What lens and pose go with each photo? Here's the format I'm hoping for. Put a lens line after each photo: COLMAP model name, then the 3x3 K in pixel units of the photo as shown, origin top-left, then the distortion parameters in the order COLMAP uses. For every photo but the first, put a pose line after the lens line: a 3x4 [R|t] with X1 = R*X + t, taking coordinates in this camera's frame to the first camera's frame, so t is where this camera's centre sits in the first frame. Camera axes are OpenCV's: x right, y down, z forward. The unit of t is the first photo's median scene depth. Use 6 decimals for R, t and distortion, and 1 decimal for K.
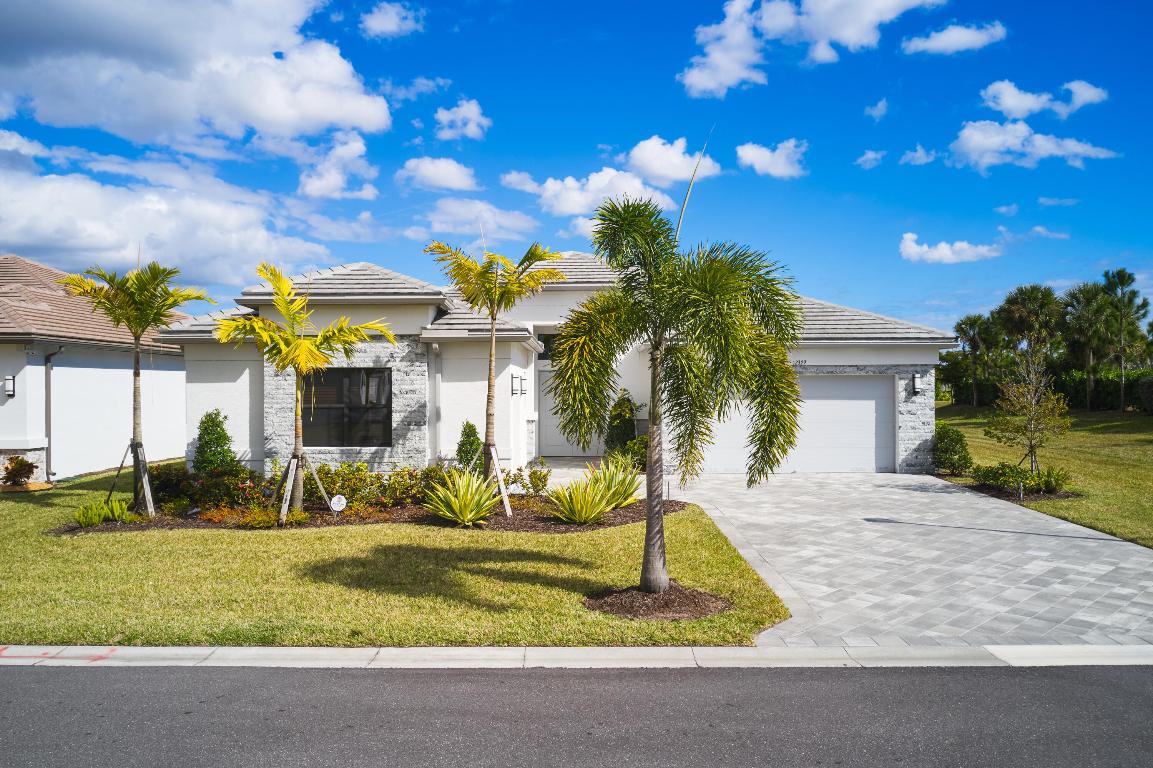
lens RADIAL K [[937.3, 0, 555.7], [0, 937.3, 384.9], [0, 0, 1]] dist [-0.058852, 0.009218]
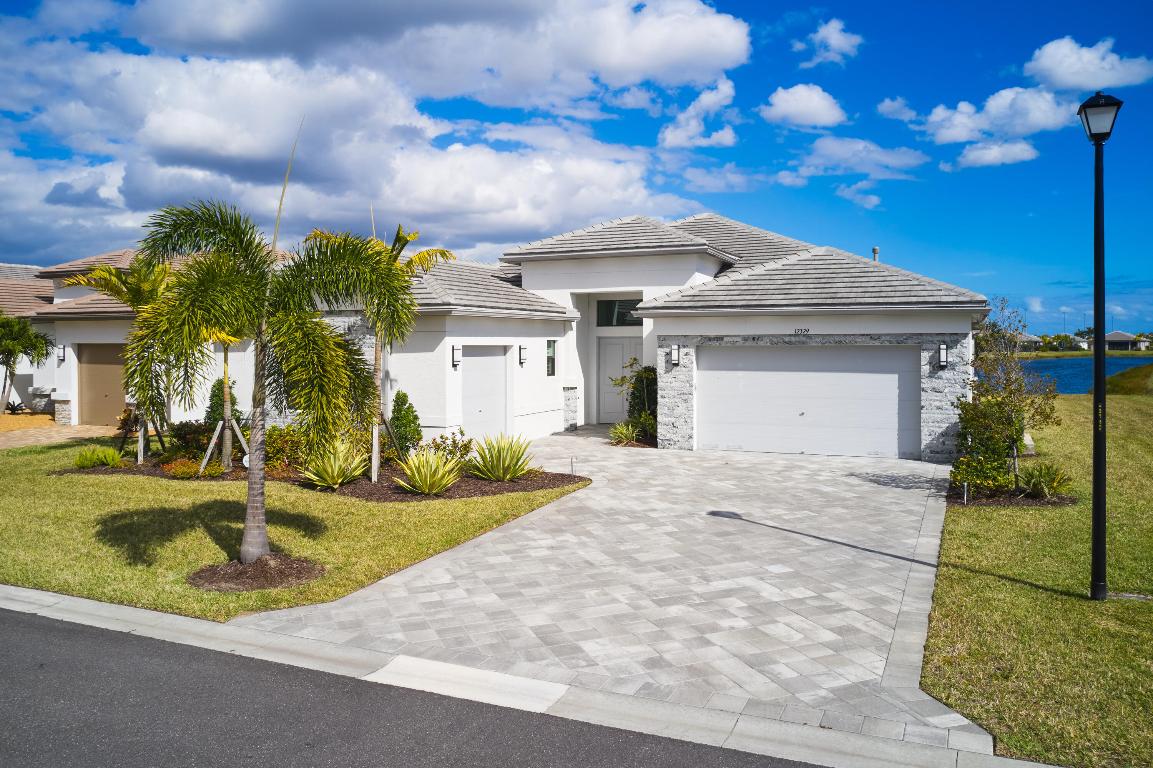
lens RADIAL K [[940.3, 0, 575.1], [0, 940.3, 404.6], [0, 0, 1]] dist [0.002866, -0.002649]
pose [[0.905399, 0.029614, -0.423528, 0.085164], [0.002913, 0.997108, 0.075946, -0.004343], [0.424552, -0.069995, 0.902694, 0.016905]]
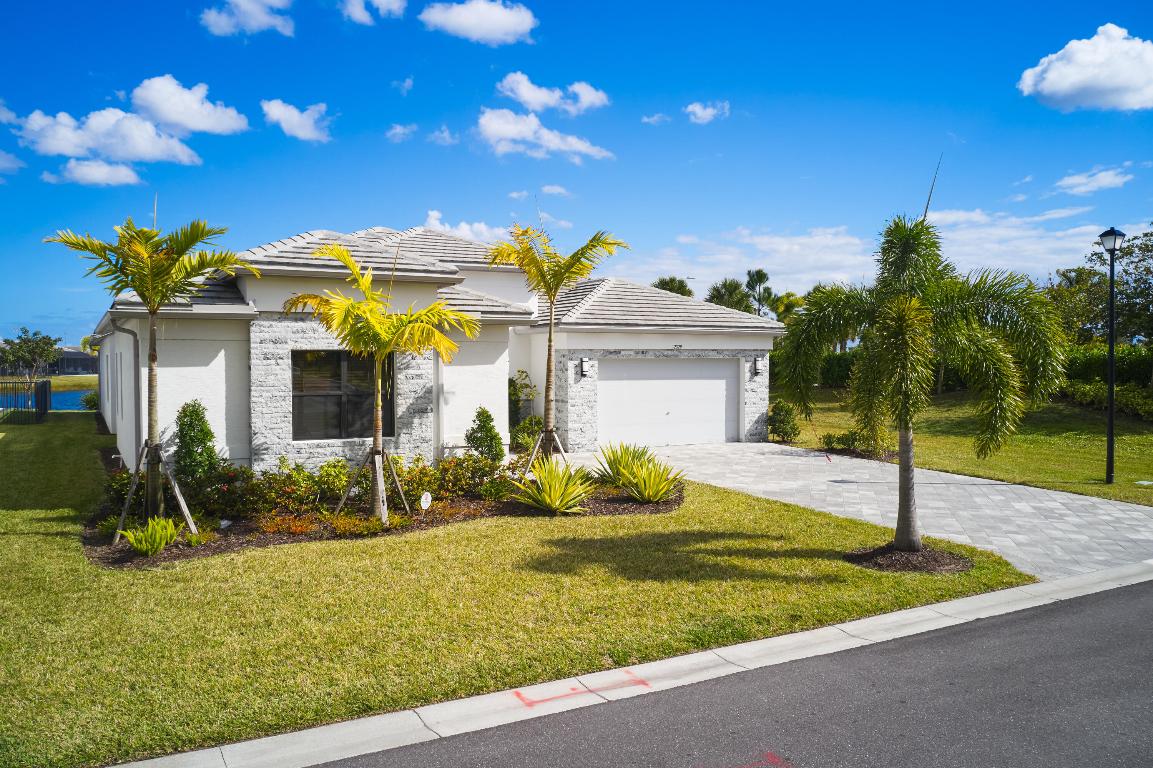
lens RADIAL K [[940.3, 0, 575.1], [0, 940.3, 404.6], [0, 0, 1]] dist [0.002866, -0.002649]
pose [[0.860911, -0.021778, 0.508289, -0.078525], [-0.004334, 0.998733, 0.050133, -0.001993], [-0.508737, -0.045363, 0.859726, 0.018246]]
